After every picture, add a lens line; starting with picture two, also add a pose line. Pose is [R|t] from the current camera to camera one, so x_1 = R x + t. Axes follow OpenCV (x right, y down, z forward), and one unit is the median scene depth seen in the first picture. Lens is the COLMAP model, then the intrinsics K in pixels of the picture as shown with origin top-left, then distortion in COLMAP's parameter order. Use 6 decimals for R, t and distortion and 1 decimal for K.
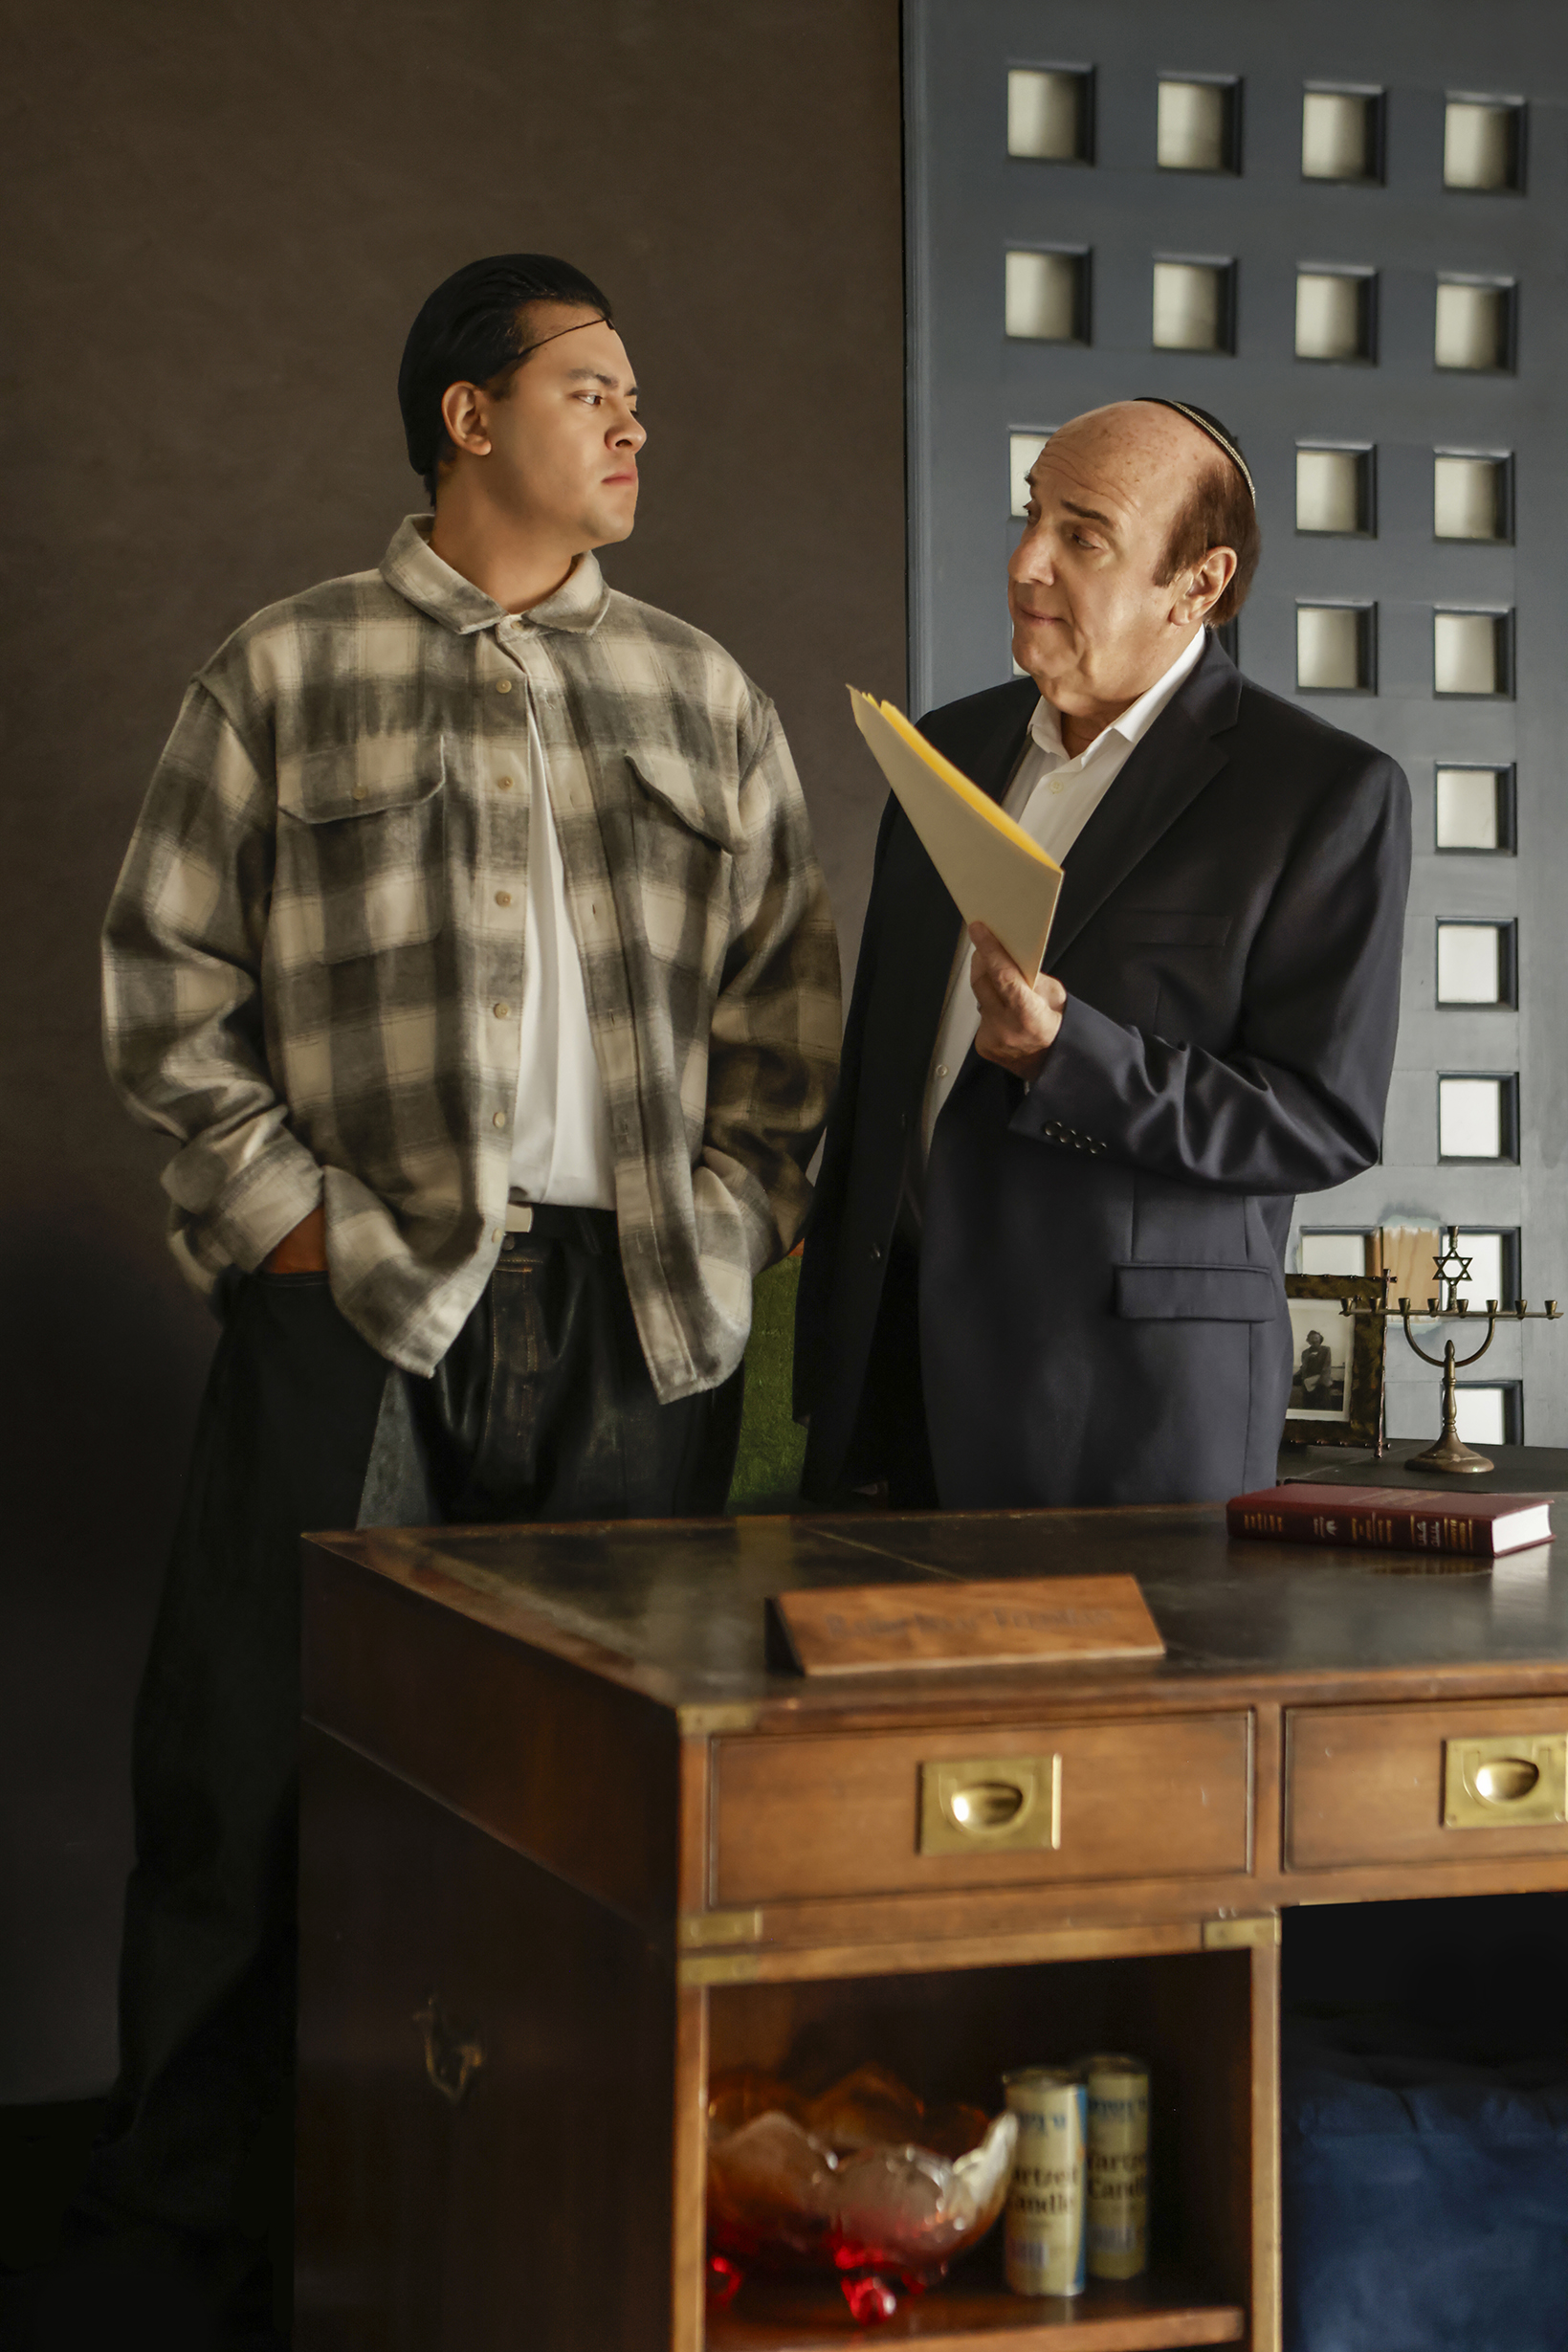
lens RADIAL K [[4829.8, 0, 784.0], [0, 4829.8, 1176.0], [0, 0, 1]] dist [0.310503, -0.215863]
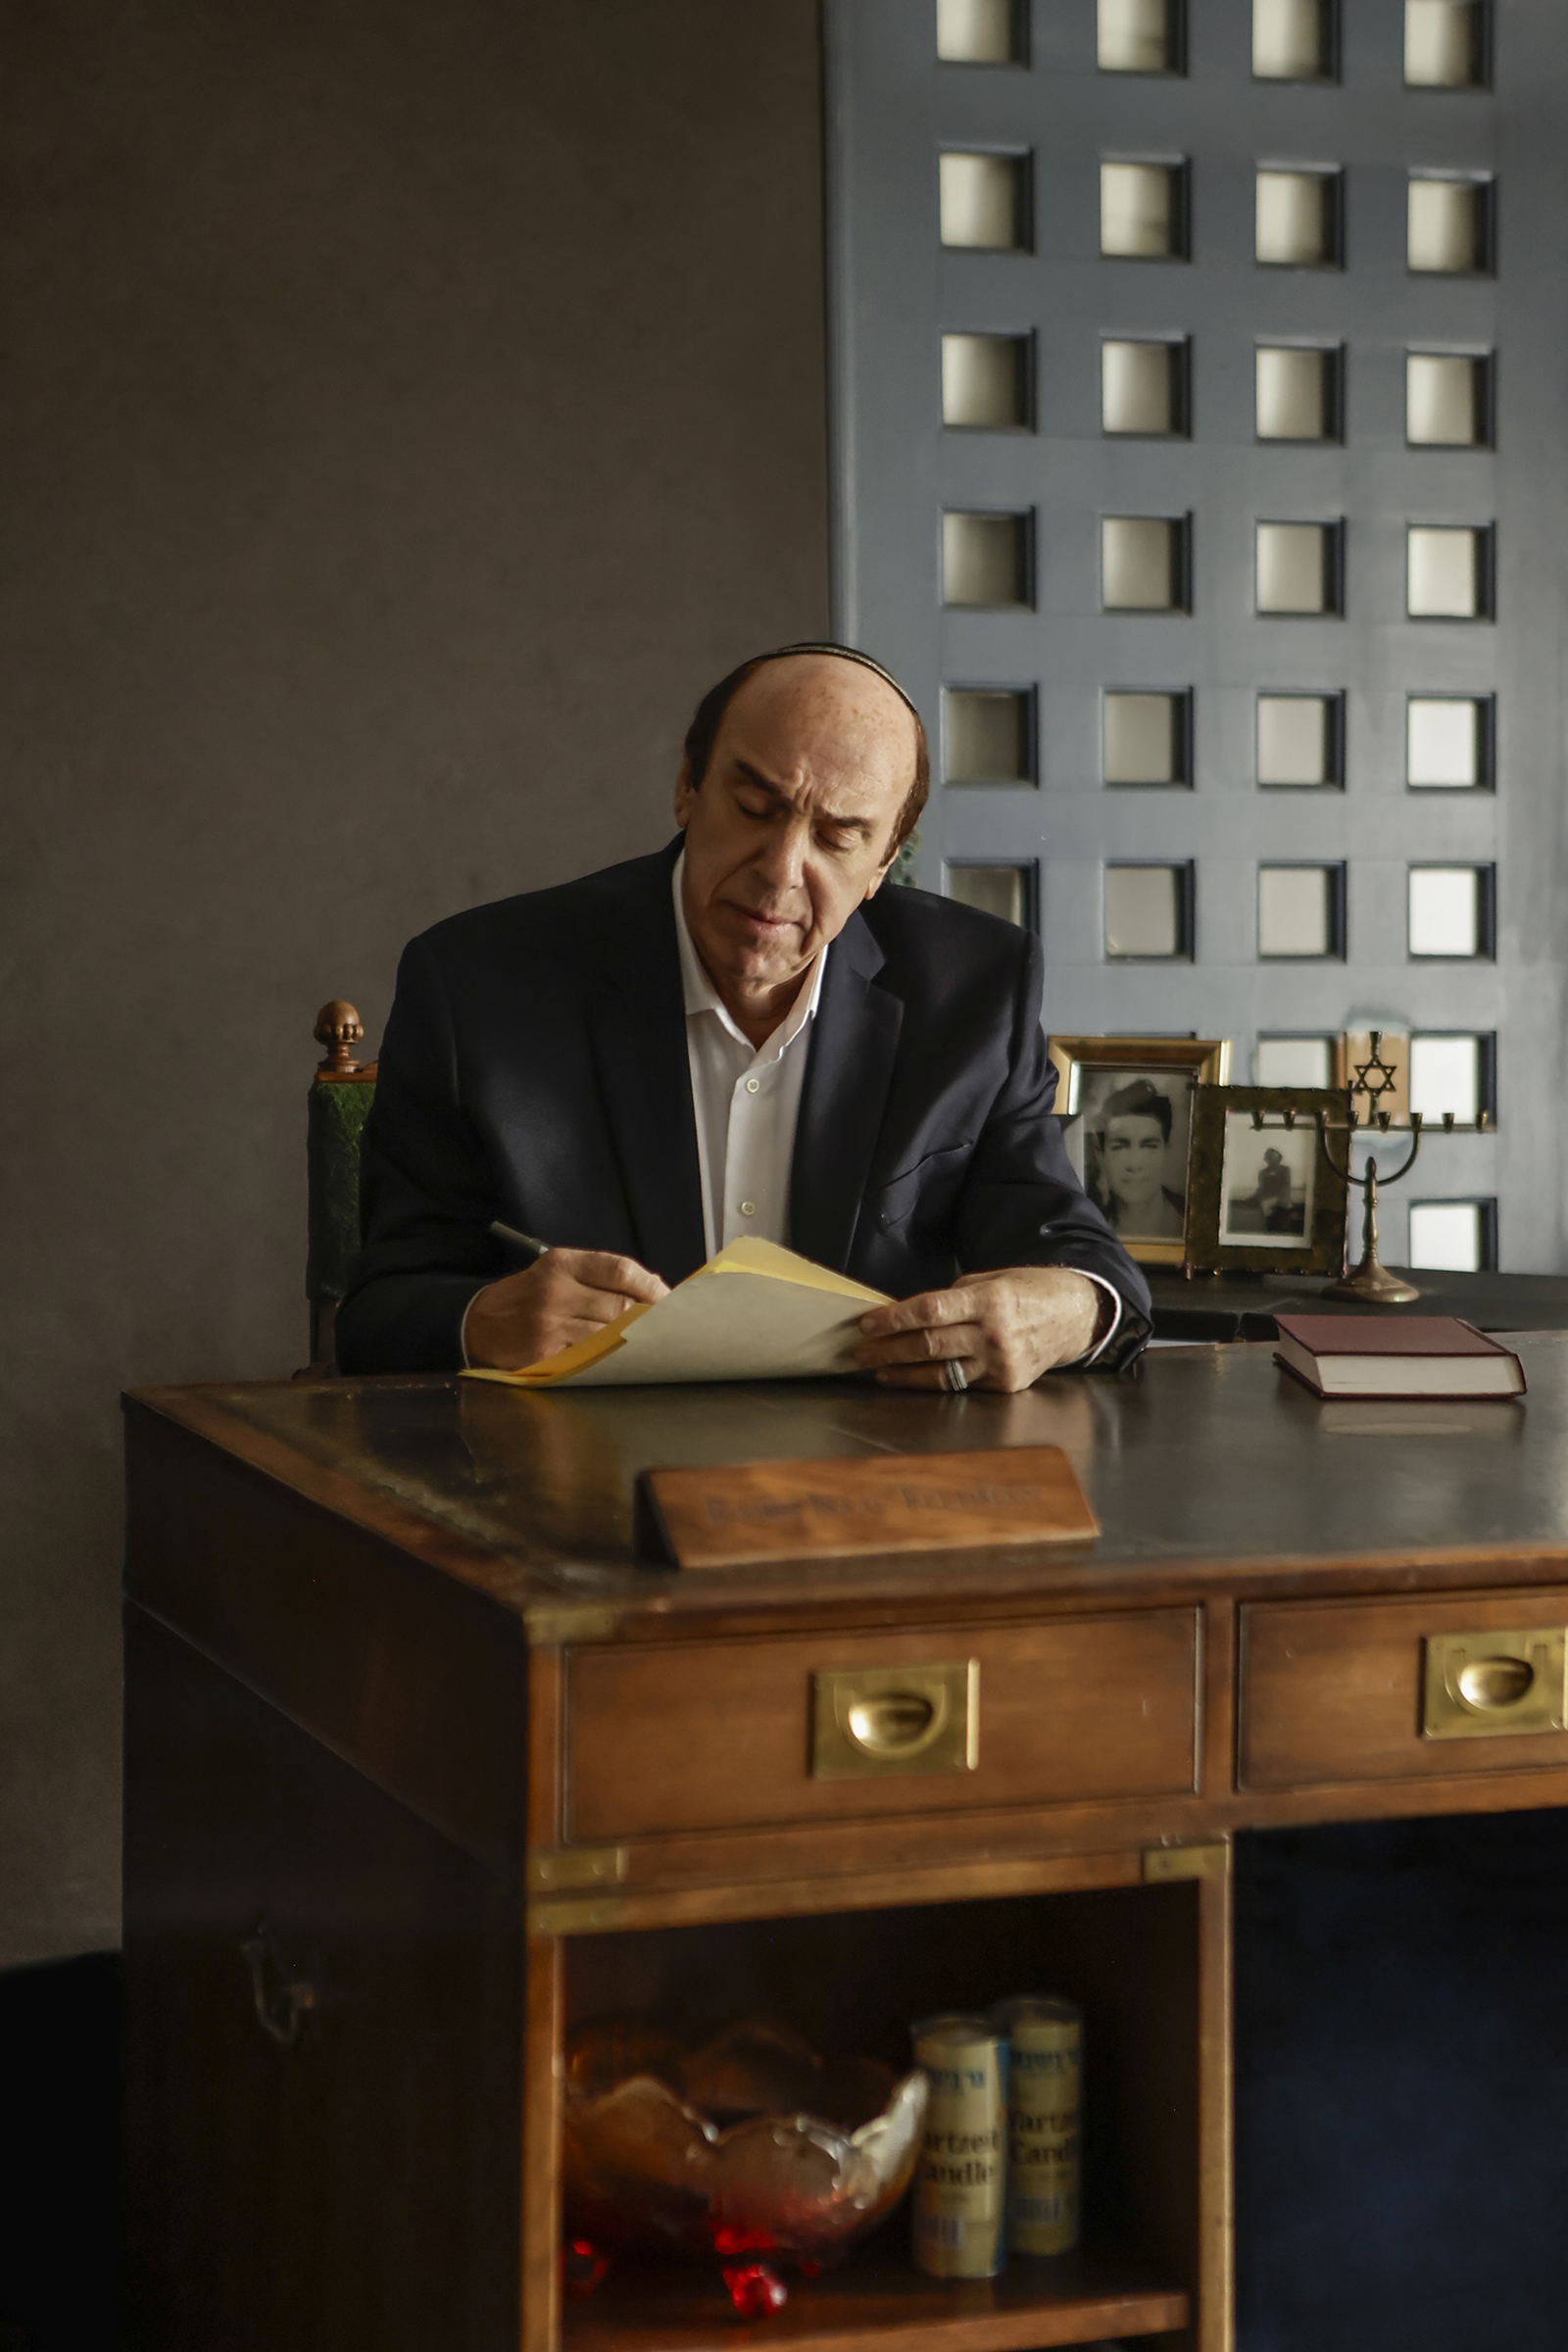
lens RADIAL K [[4830.3, 0, 784.0], [0, 4830.3, 1176.0], [0, 0, 1]] dist [0.310503, -0.215863]
pose [[0.999956, -0.003422, 0.008692, 0.015394], [0.003053, 0.999106, 0.042161, -0.002087], [-0.008829, -0.042132, 0.999073, 0.146743]]
